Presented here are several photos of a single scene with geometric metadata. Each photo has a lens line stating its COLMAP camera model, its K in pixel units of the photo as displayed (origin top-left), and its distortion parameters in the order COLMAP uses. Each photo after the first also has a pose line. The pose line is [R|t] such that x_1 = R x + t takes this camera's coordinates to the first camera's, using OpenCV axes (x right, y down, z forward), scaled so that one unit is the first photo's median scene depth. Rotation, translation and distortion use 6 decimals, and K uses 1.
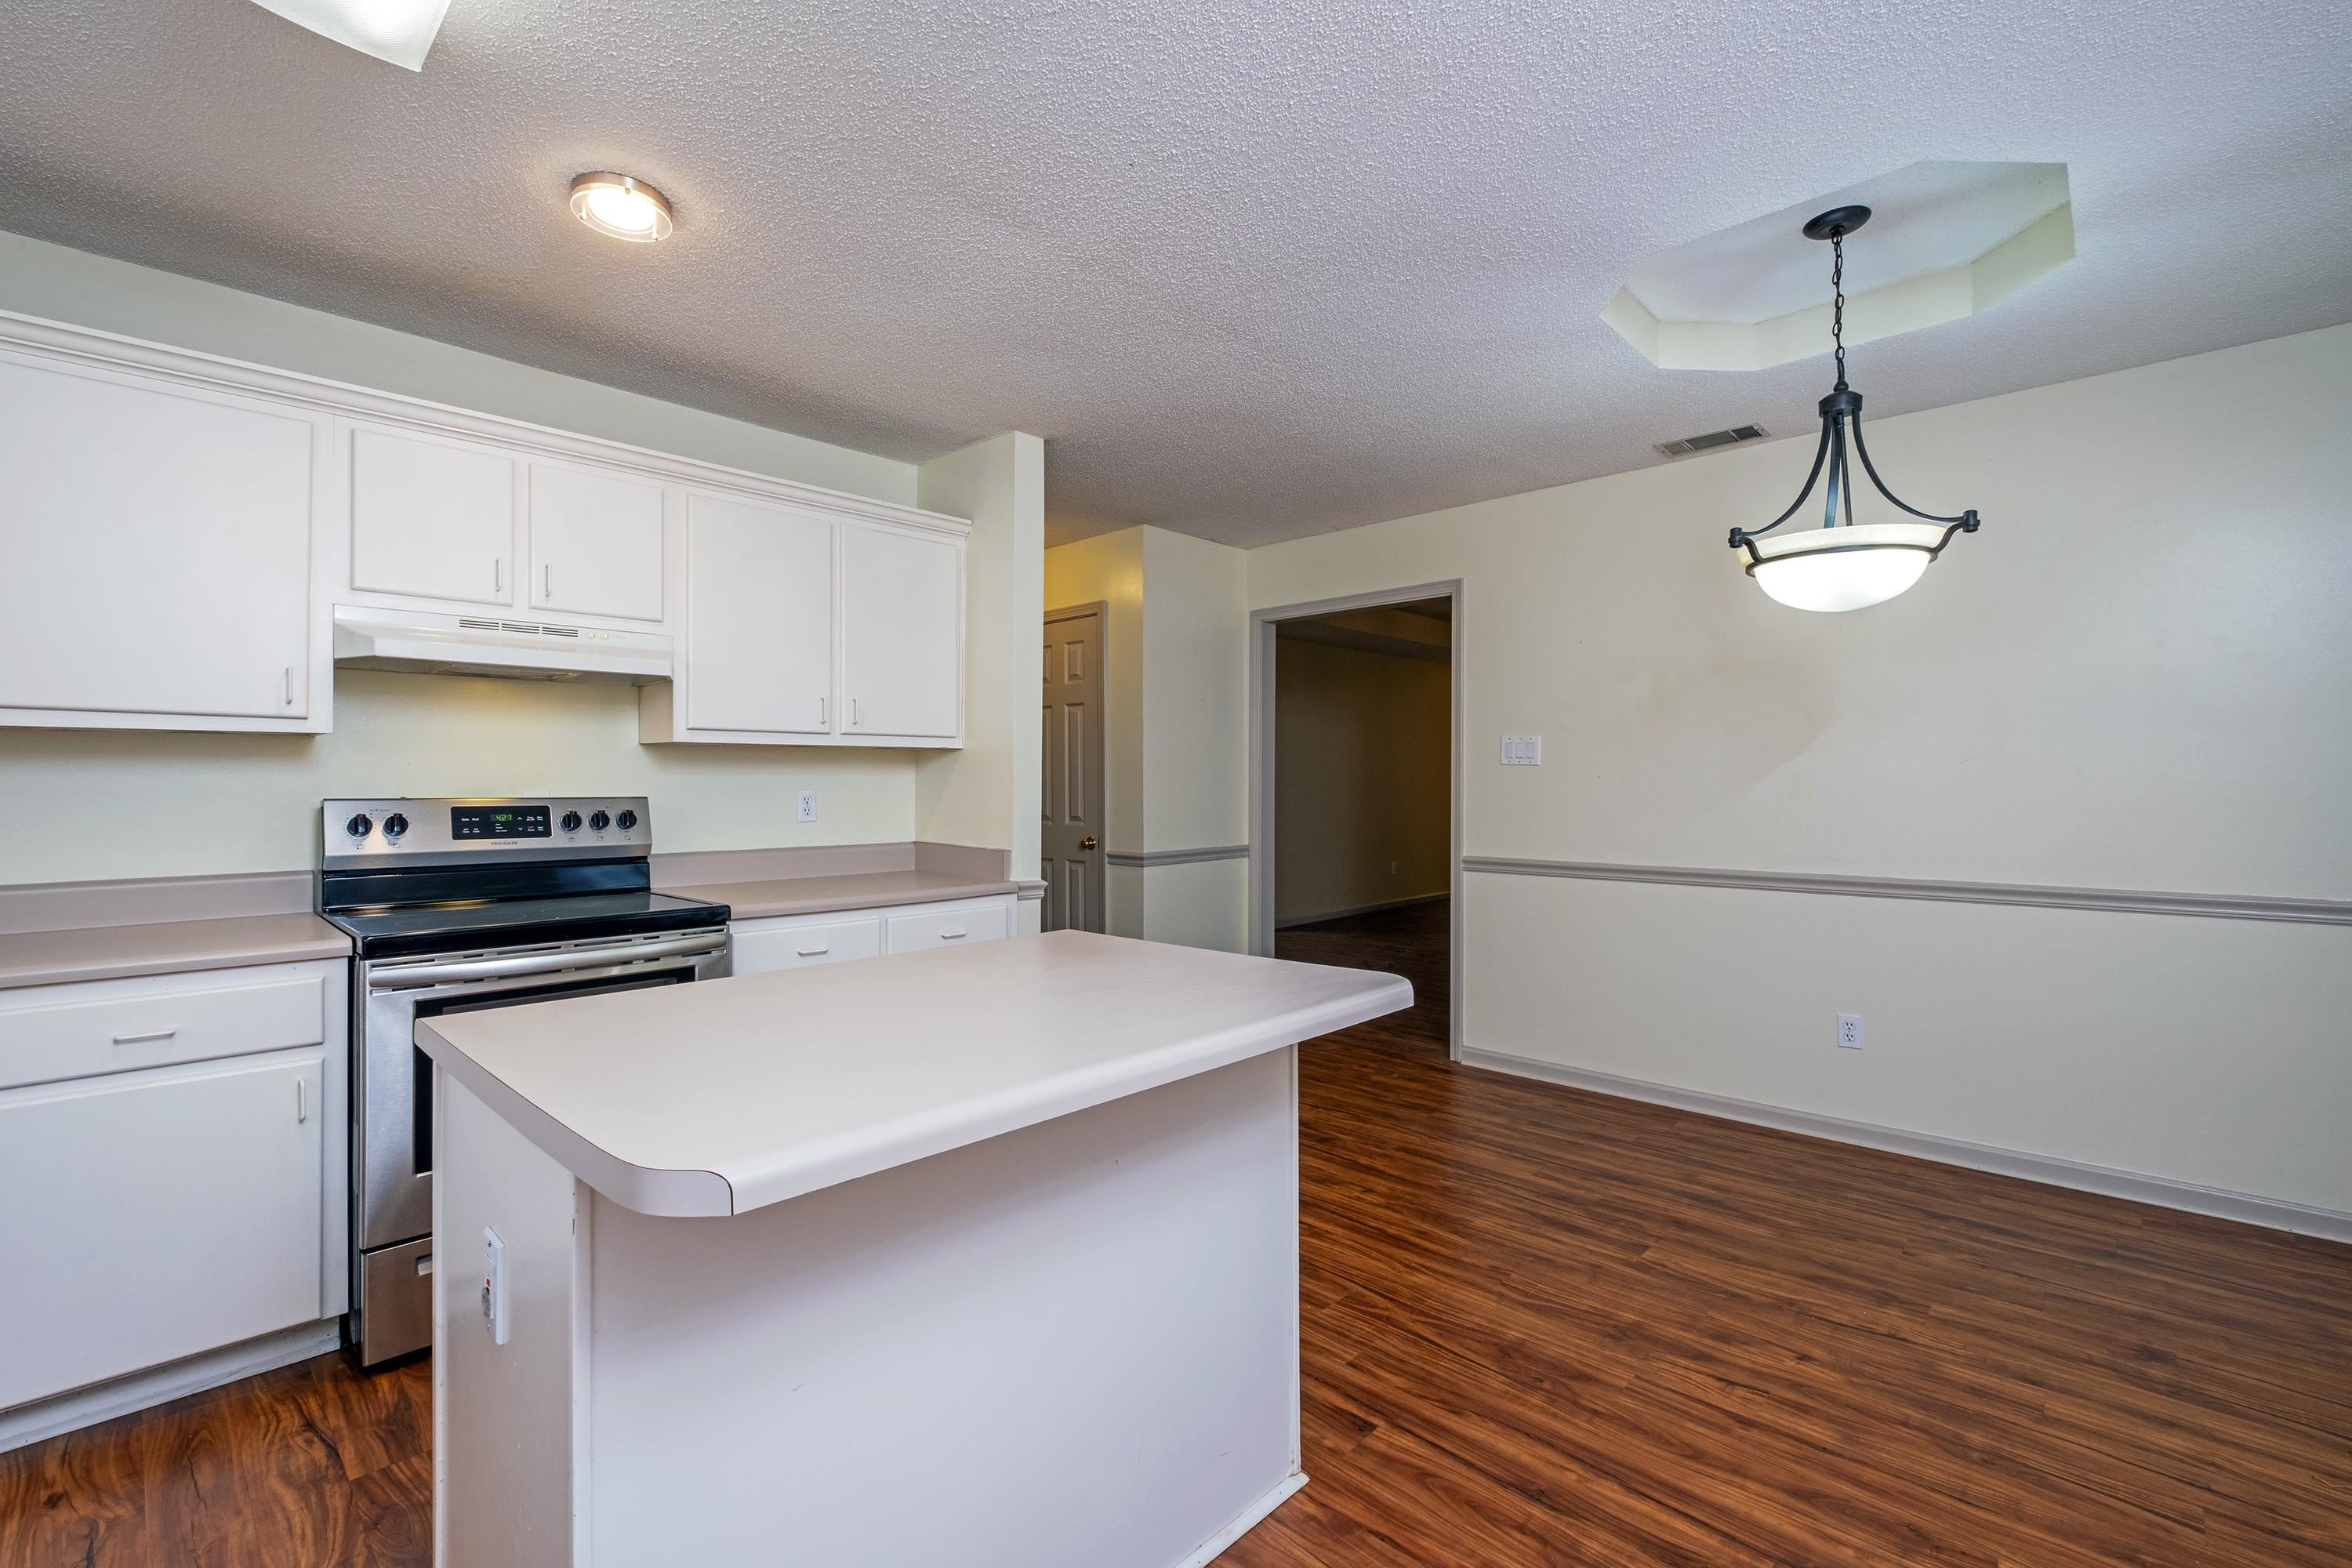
lens RADIAL K [[1013.8, 0, 1185.2], [0, 1013.8, 770.9], [0, 0, 1]] dist [0.025049, -0.012970]
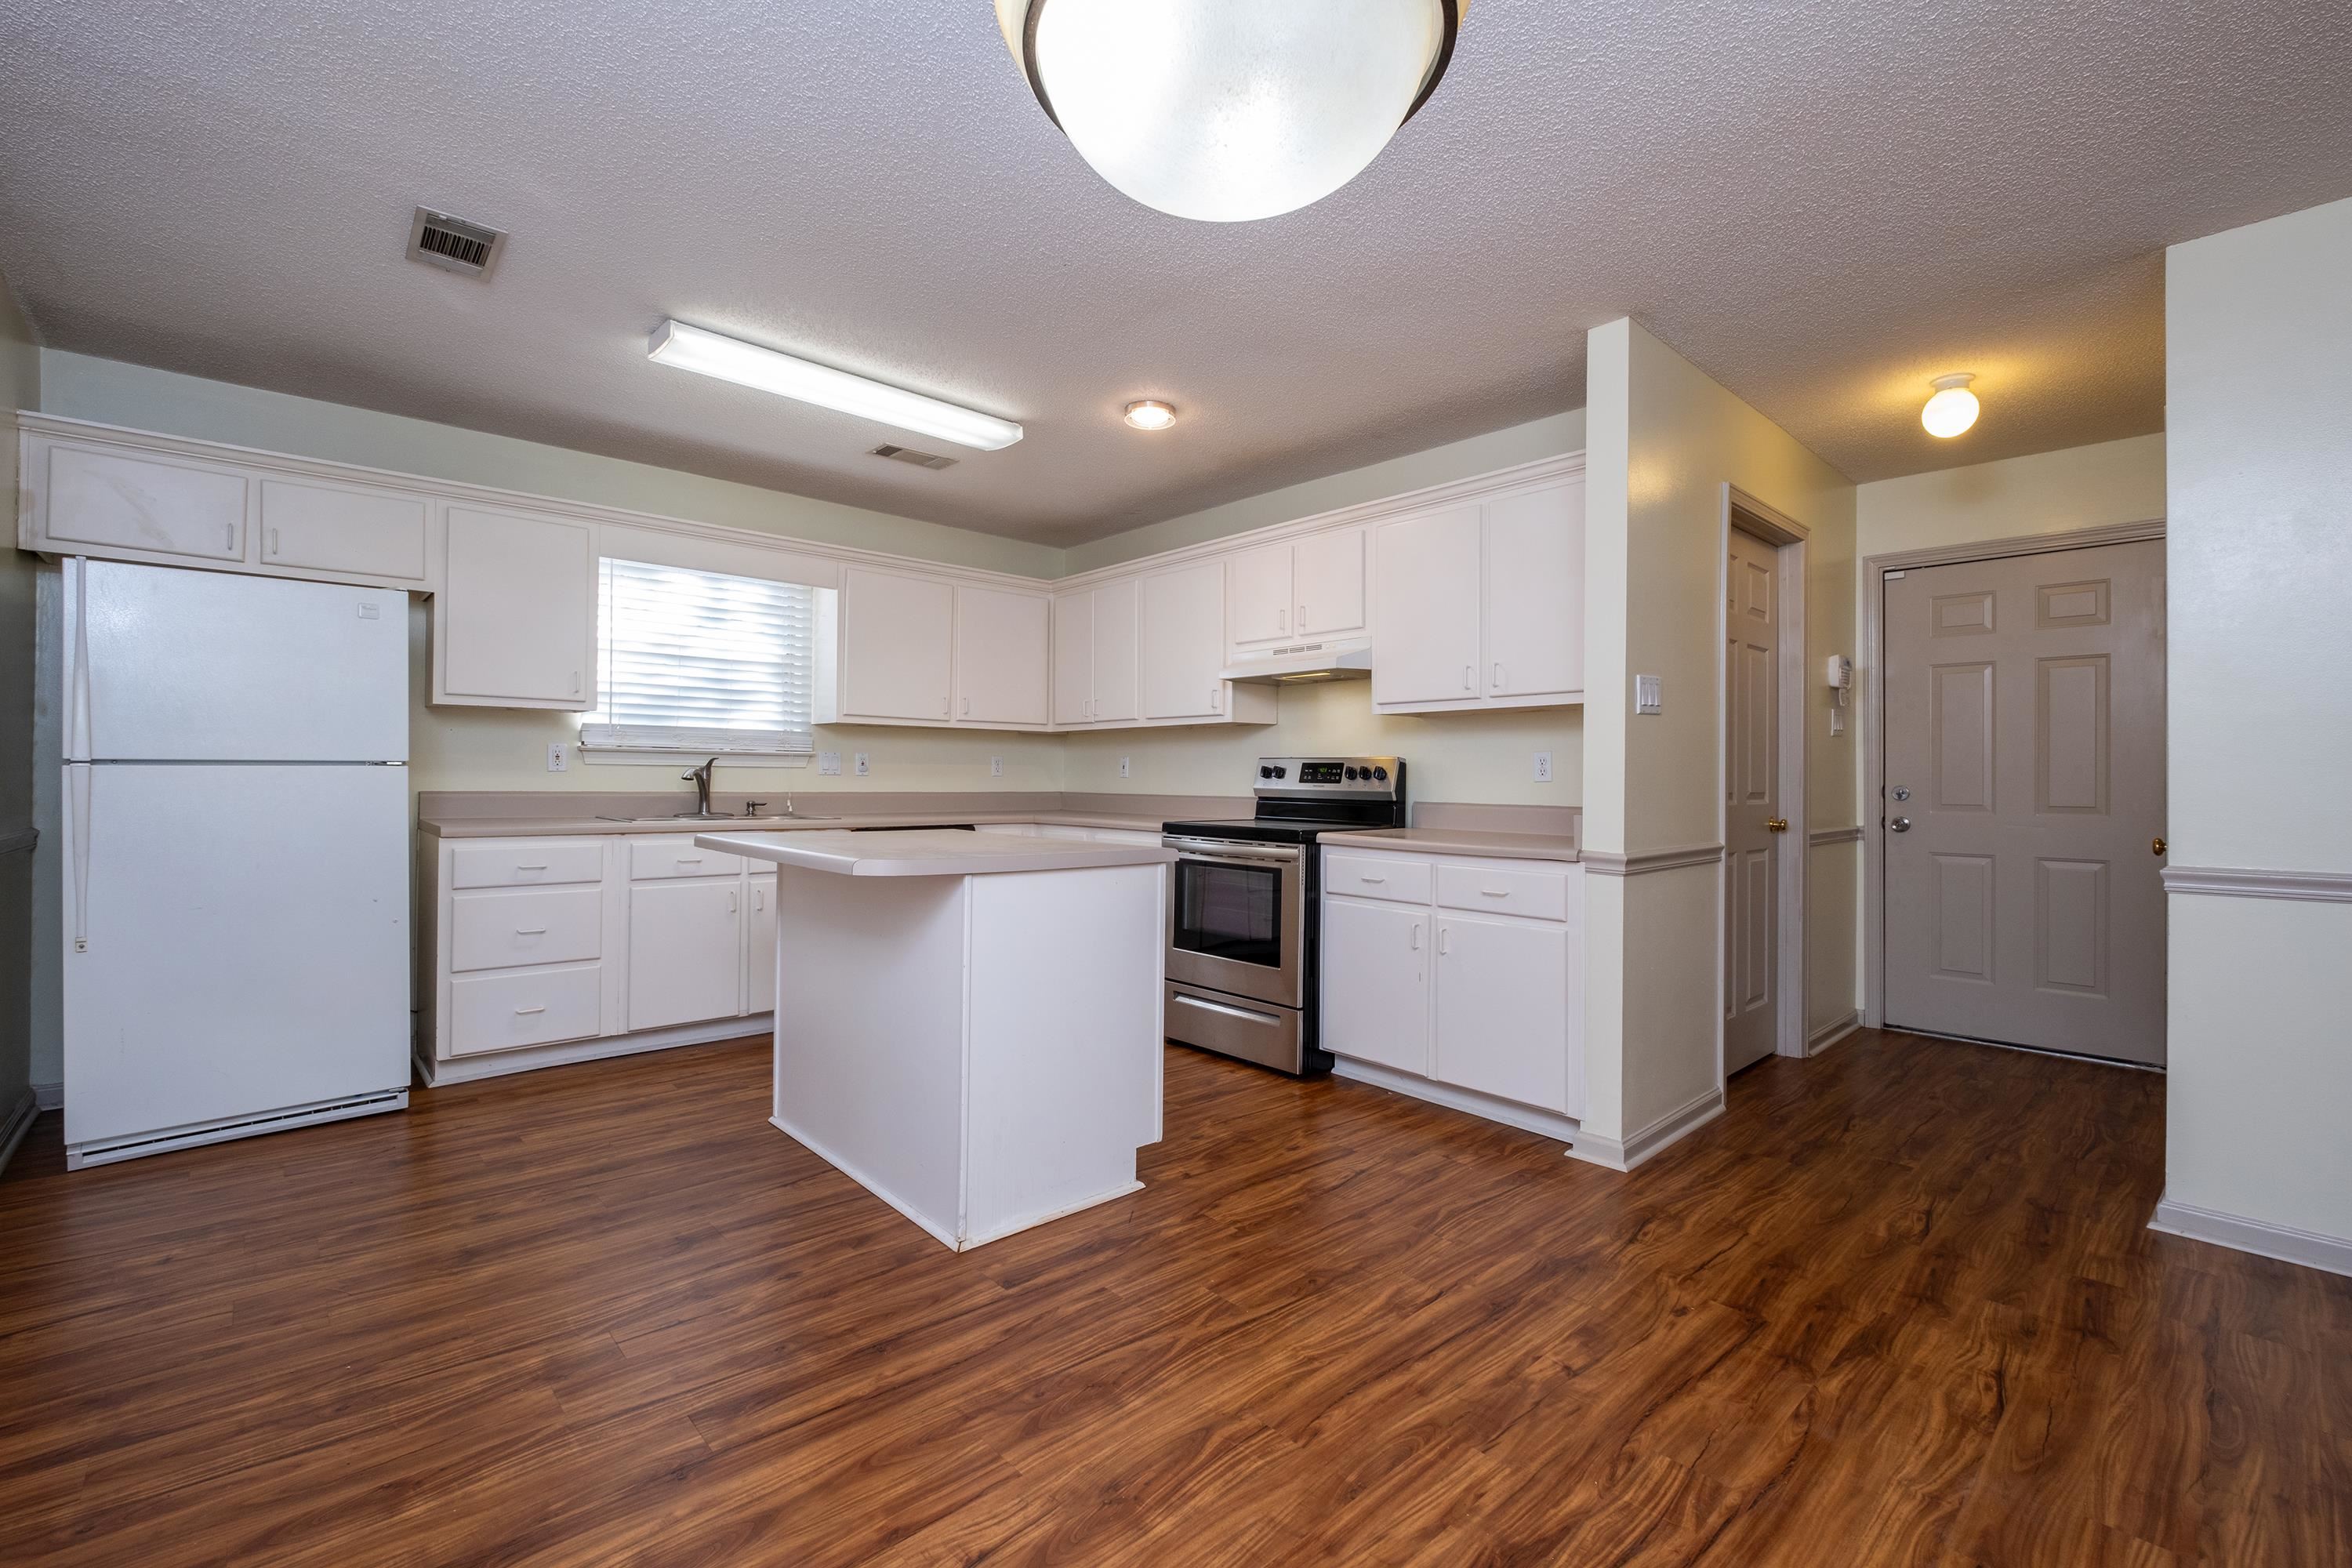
lens RADIAL K [[1007.3, 0, 1176.7], [0, 1007.3, 778.1], [0, 0, 1]] dist [-0.000501, -0.001416]
pose [[-0.075667, 0.001829, -0.997131, 0.984907], [0.002716, 0.999995, 0.001628, 0.060687], [0.997129, -0.002585, -0.075672, 0.983218]]
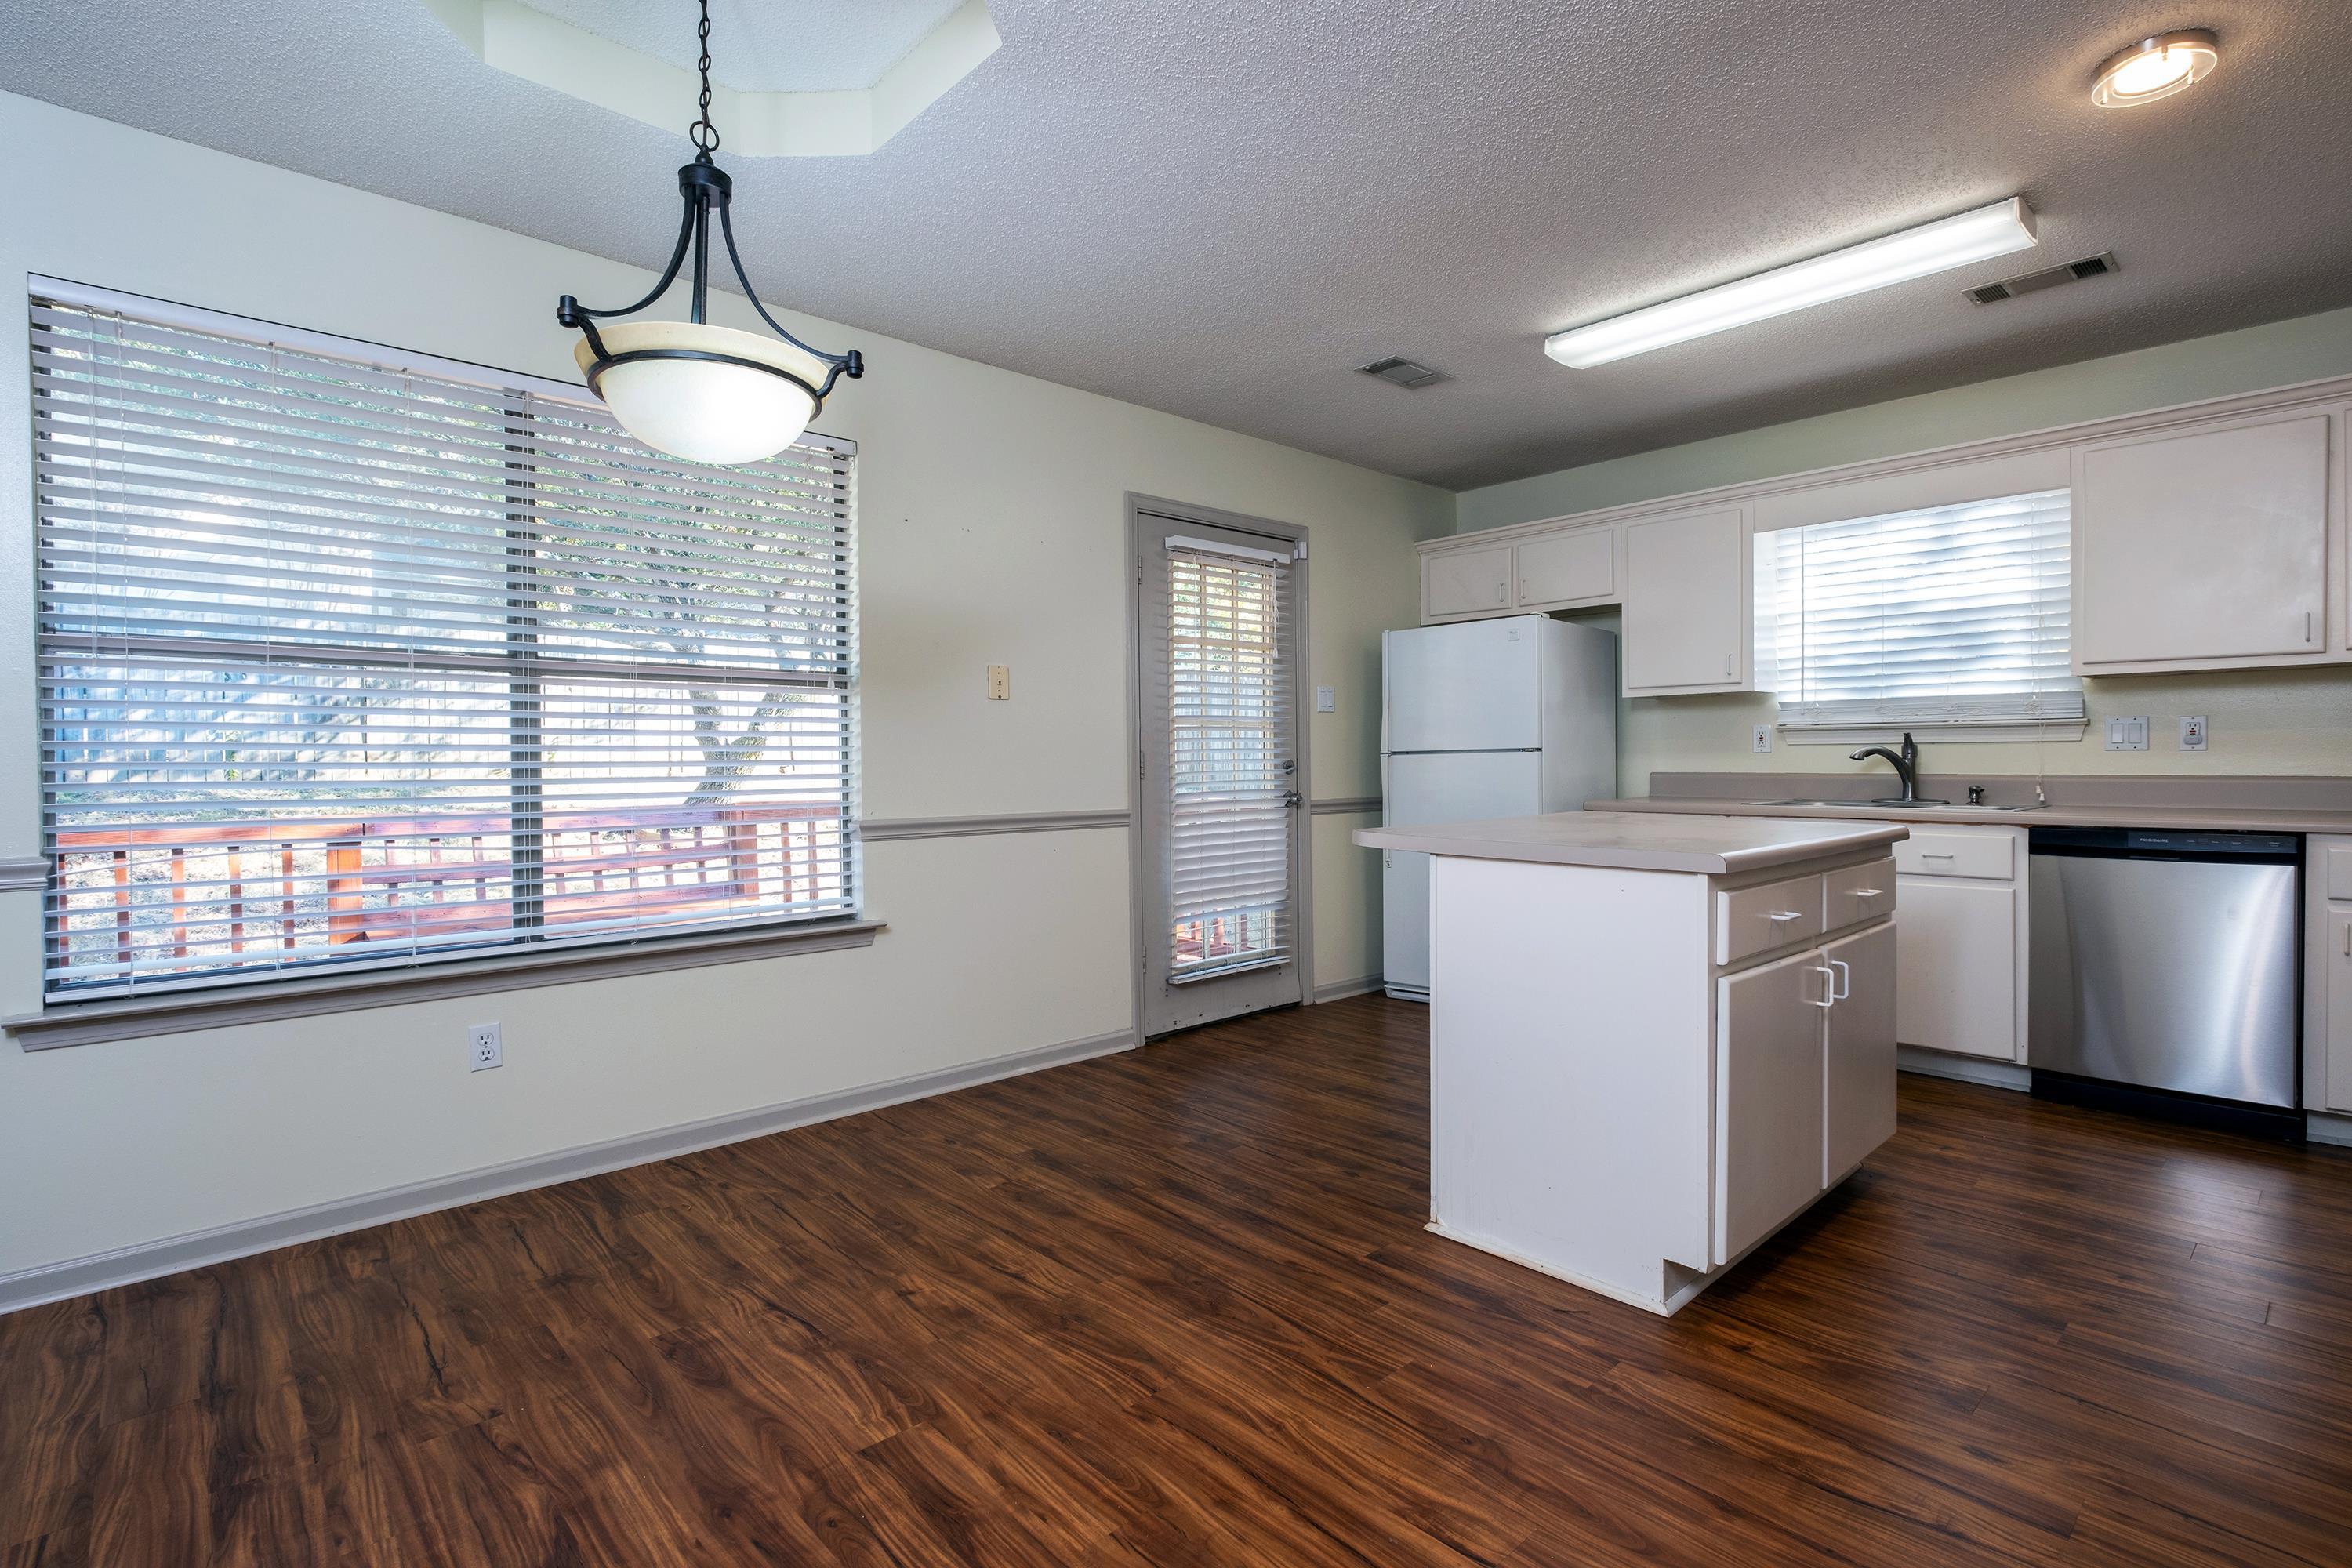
lens RADIAL K [[1116.9, 0, 1175.6], [0, 1116.9, 774.1], [0, 0, 1]] dist [-0.001442, -0.001351]
pose [[-0.997061, 0.009944, 0.075966, 0.231320], [0.009888, 0.999950, -0.001115, 0.077212], [-0.075973, -0.000361, -0.997110, 1.749338]]
